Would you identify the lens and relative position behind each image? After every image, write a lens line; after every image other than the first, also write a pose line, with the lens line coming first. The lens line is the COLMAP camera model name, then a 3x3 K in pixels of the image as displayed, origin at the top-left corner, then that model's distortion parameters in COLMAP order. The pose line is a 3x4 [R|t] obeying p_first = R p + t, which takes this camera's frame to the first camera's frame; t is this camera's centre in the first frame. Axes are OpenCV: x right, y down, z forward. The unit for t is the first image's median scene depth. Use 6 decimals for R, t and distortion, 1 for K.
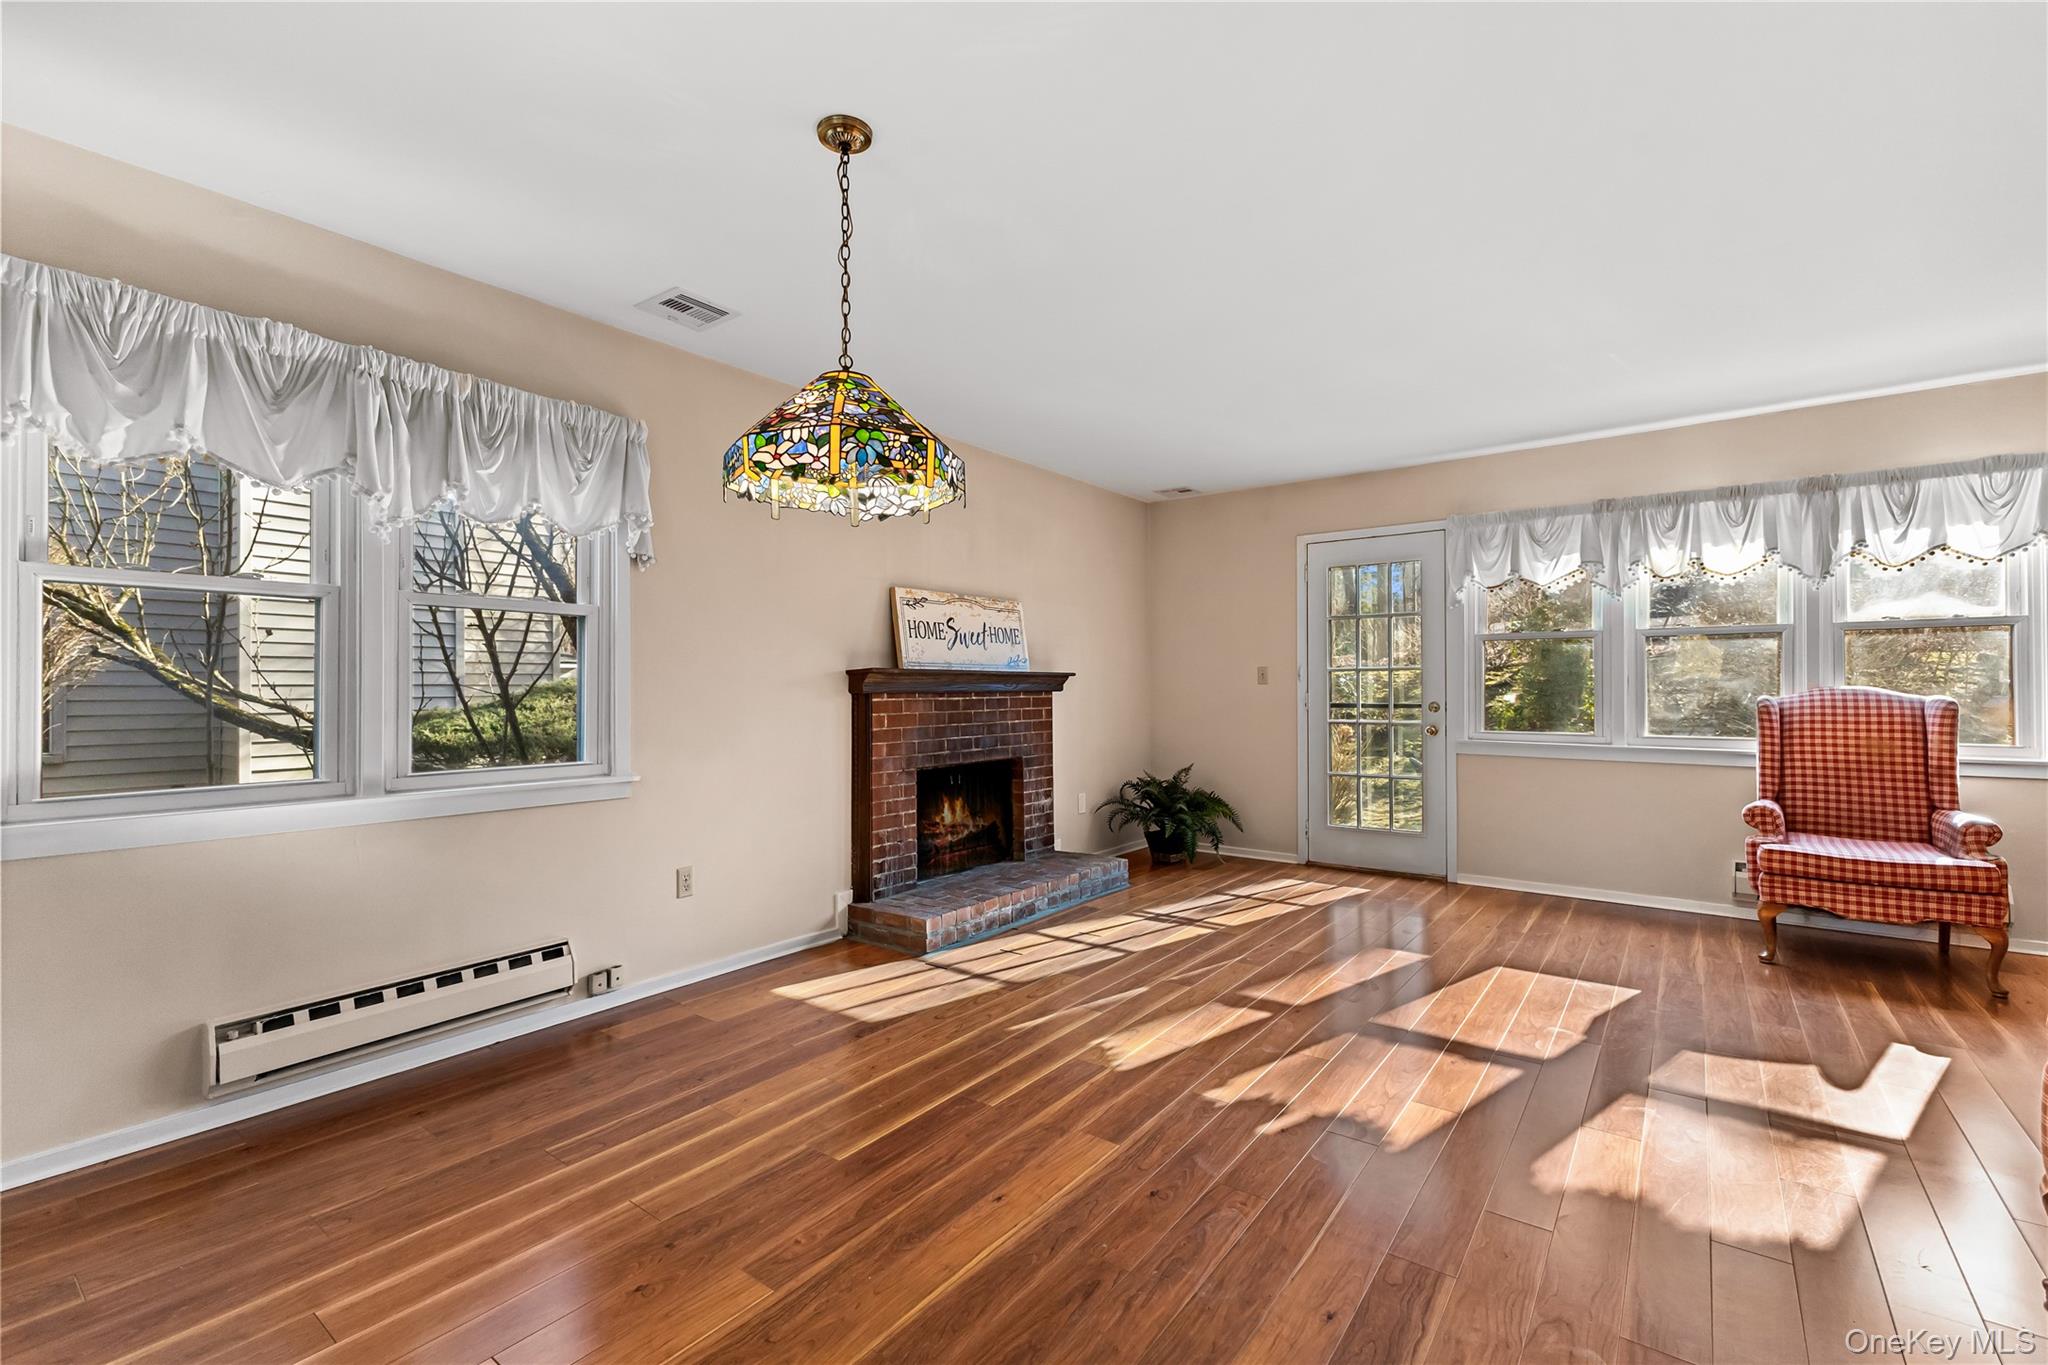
lens RADIAL K [[880.0, 0, 1025.2], [0, 880.0, 684.4], [0, 0, 1]] dist [0.010047, -0.002862]
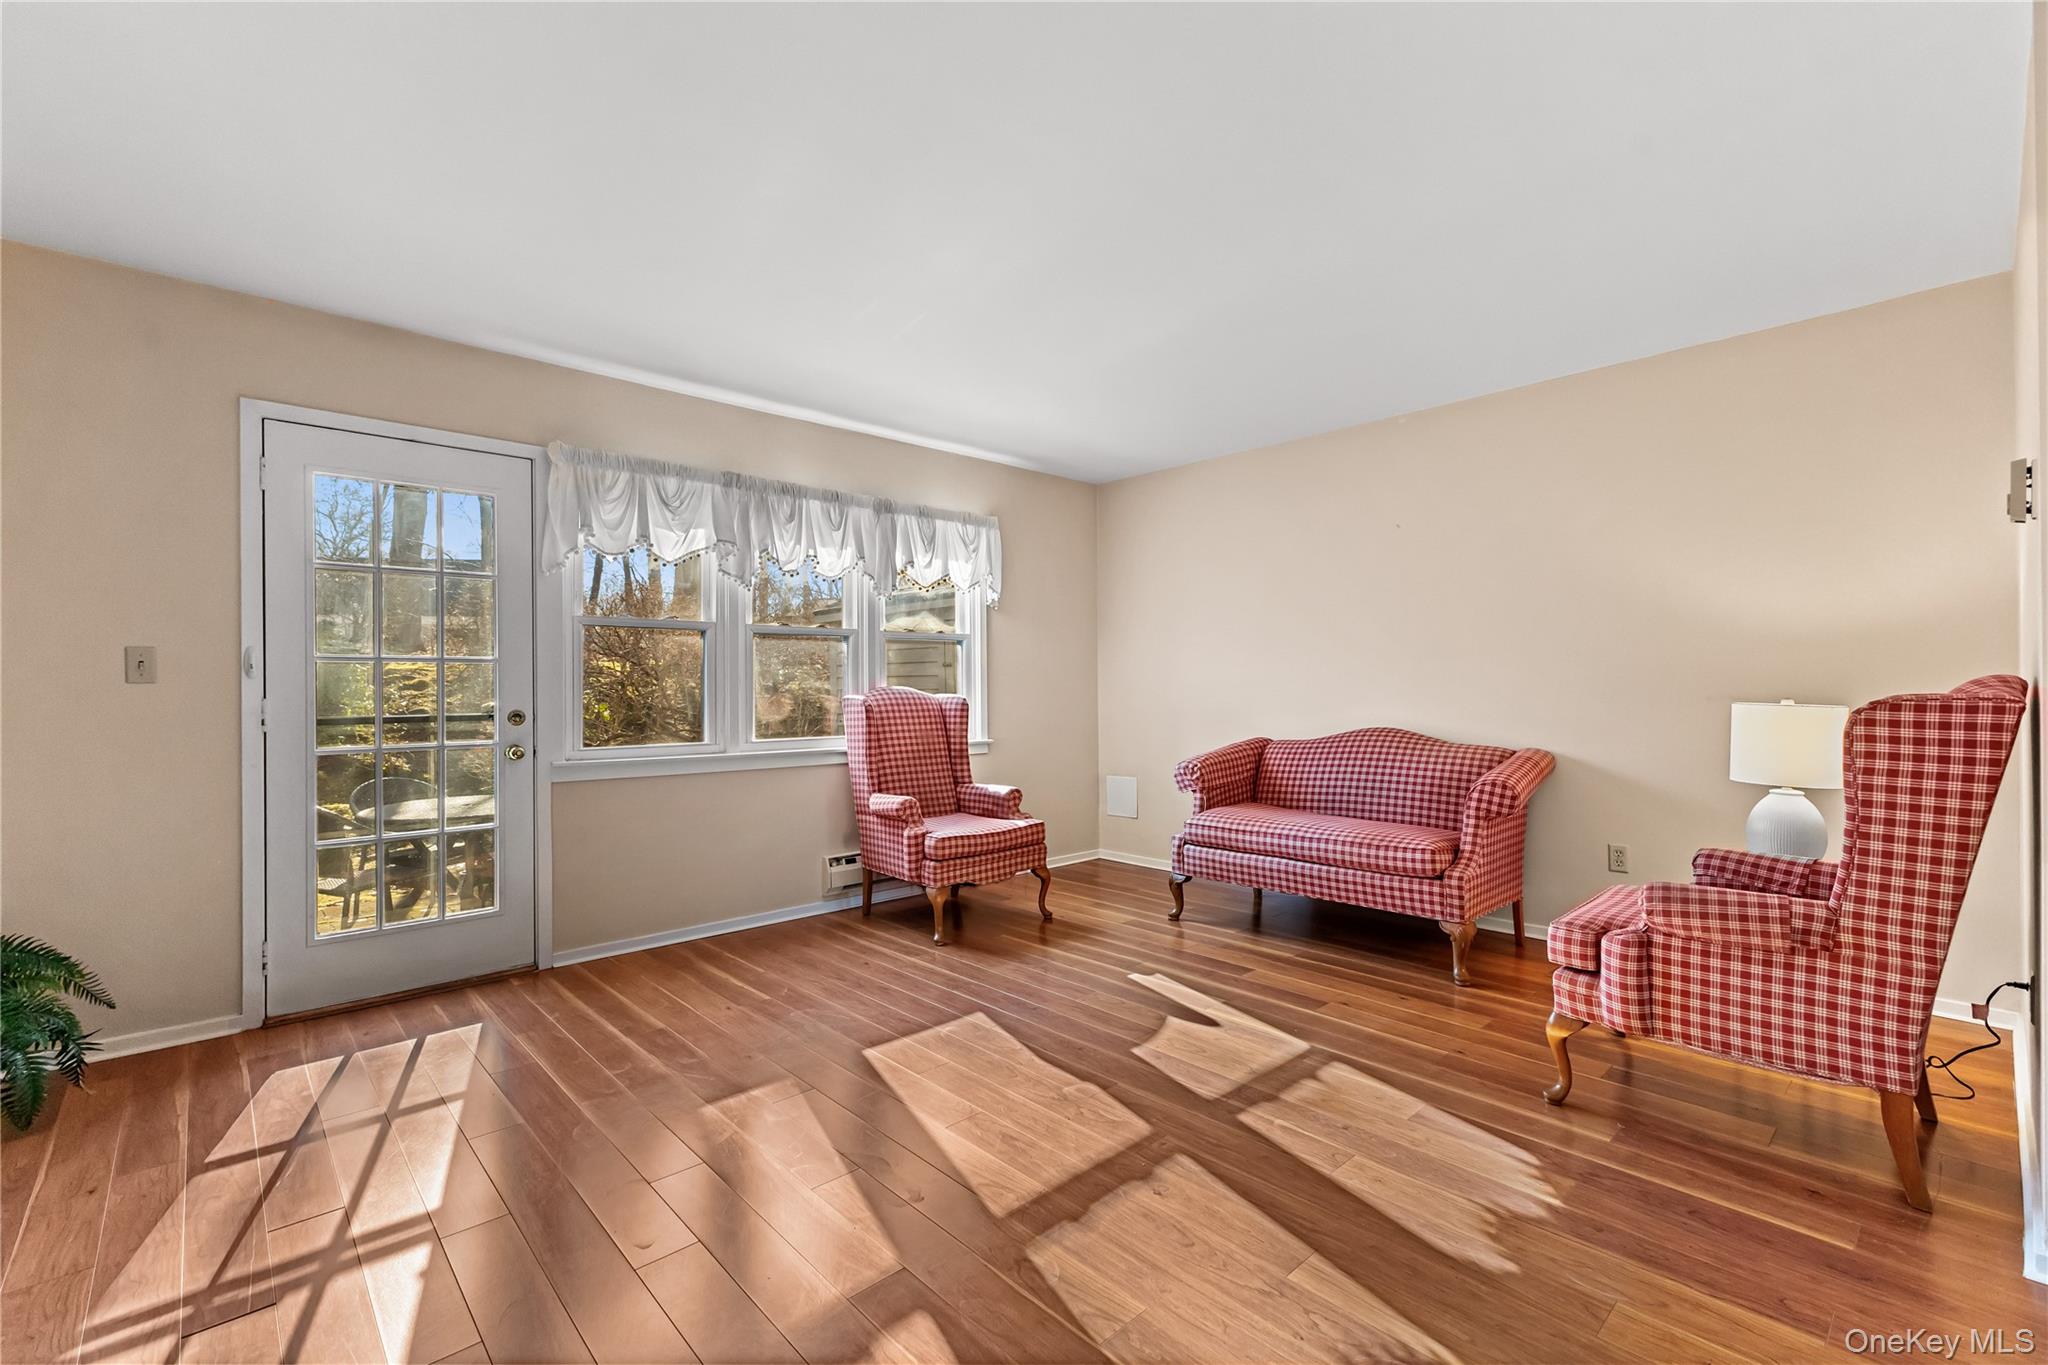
lens RADIAL K [[880.0, 0, 1021.3], [0, 880.0, 684.2], [0, 0, 1]] dist [0.010047, -0.002862]
pose [[0.175544, 0.003864, 0.984464, -0.166718], [0.002635, 0.999987, -0.004394, 0.004684], [-0.984468, 0.003366, 0.175532, 0.630801]]
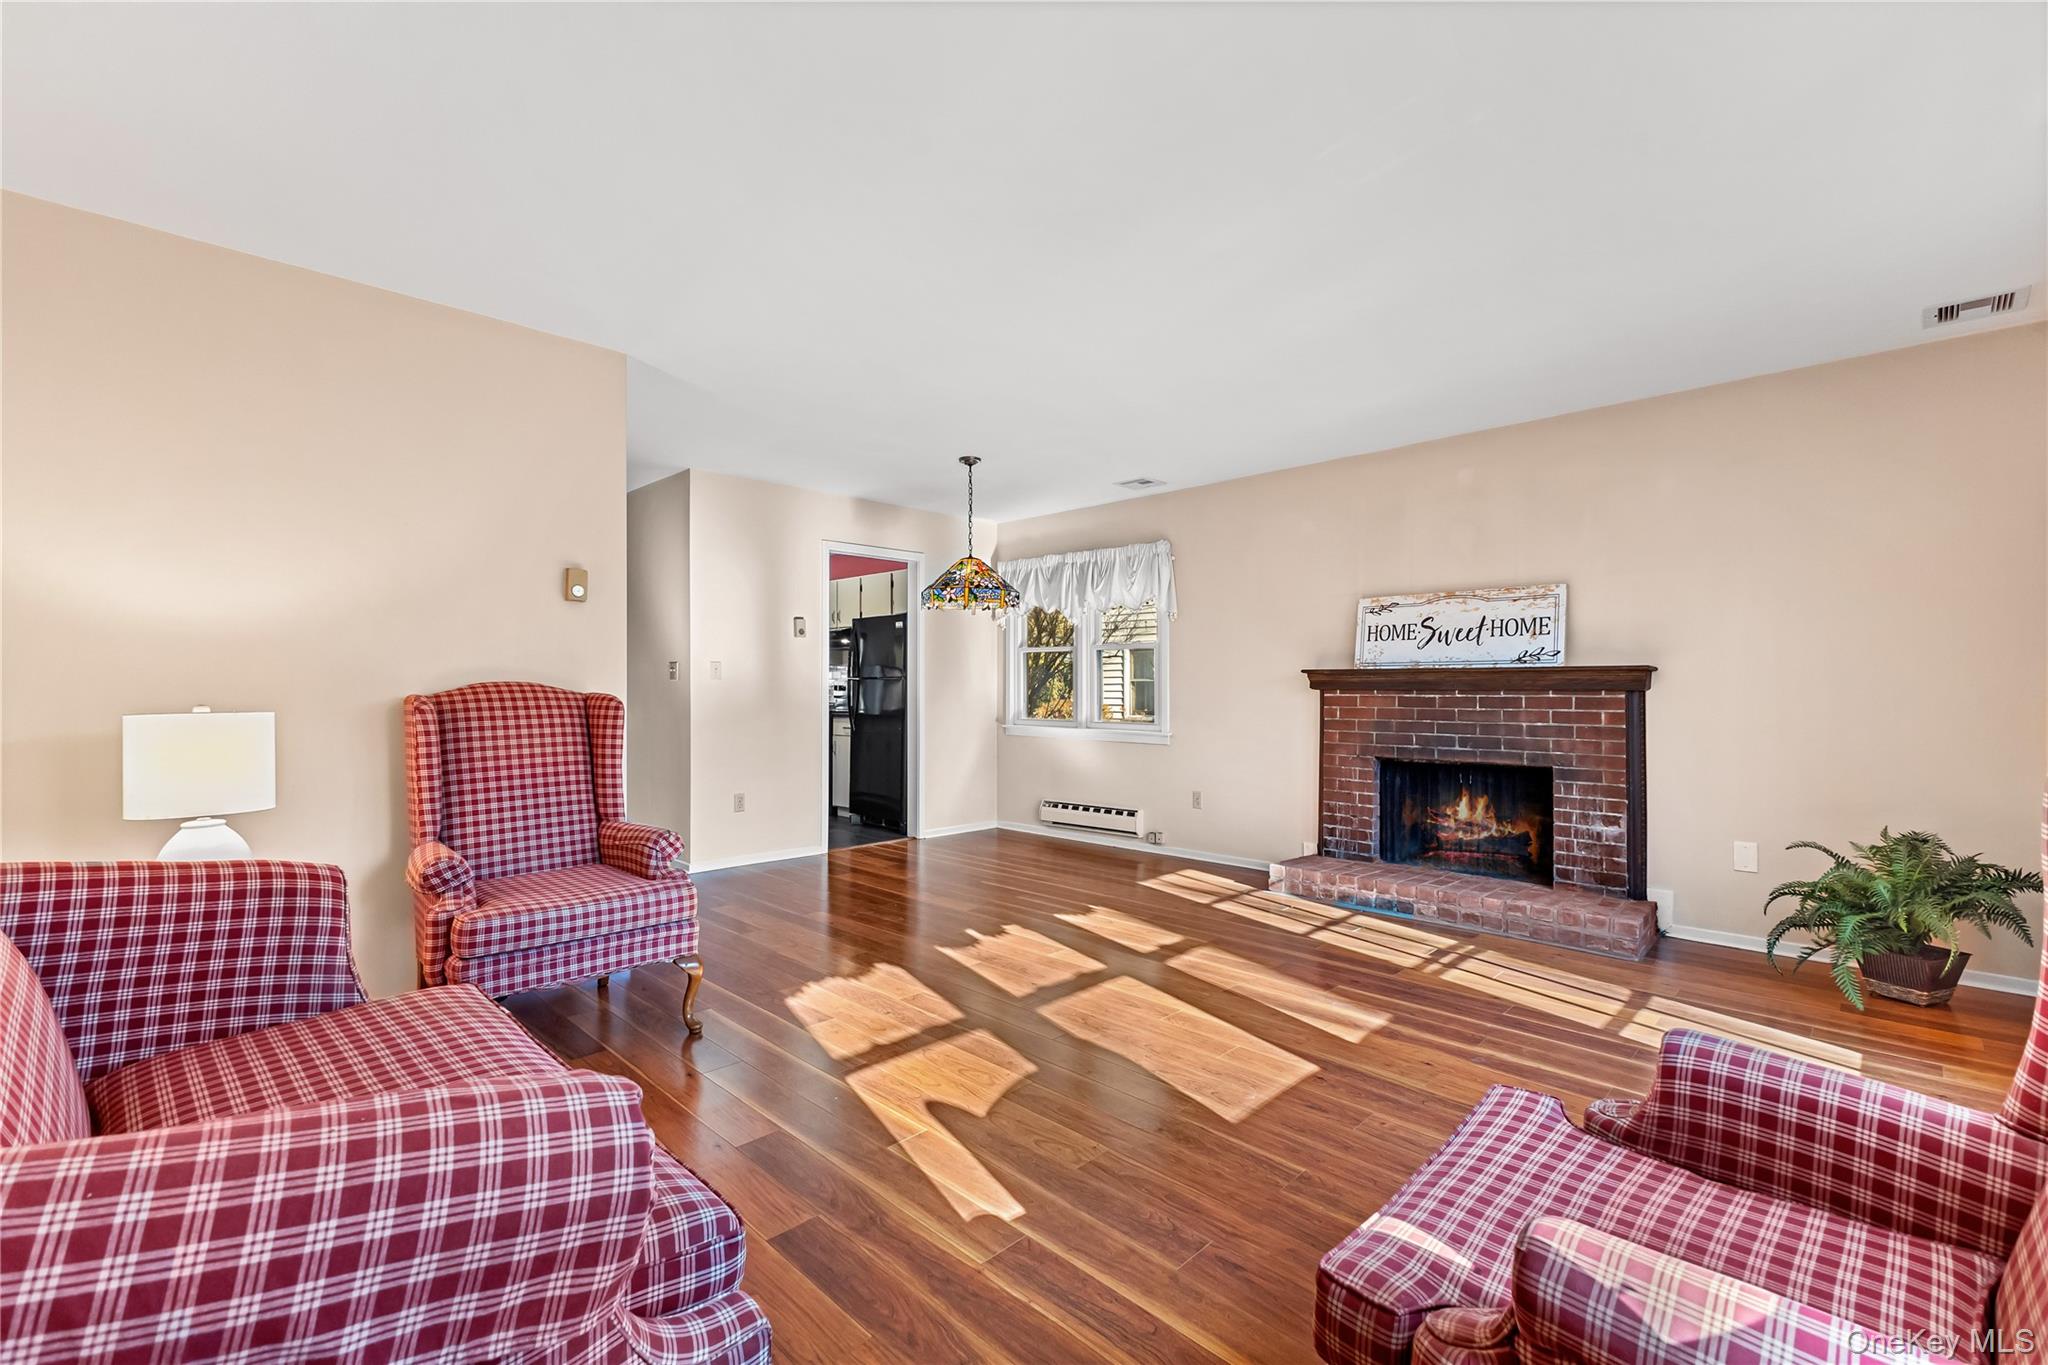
lens RADIAL K [[880.0, 0, 1010.1], [0, 880.0, 681.1], [0, 0, 1]] dist [0.010047, -0.002862]
pose [[-0.145281, -0.004240, -0.989381, 1.119415], [0.003267, 0.999983, -0.004765, 0.002506], [0.989385, -0.003925, -0.145265, 0.739265]]
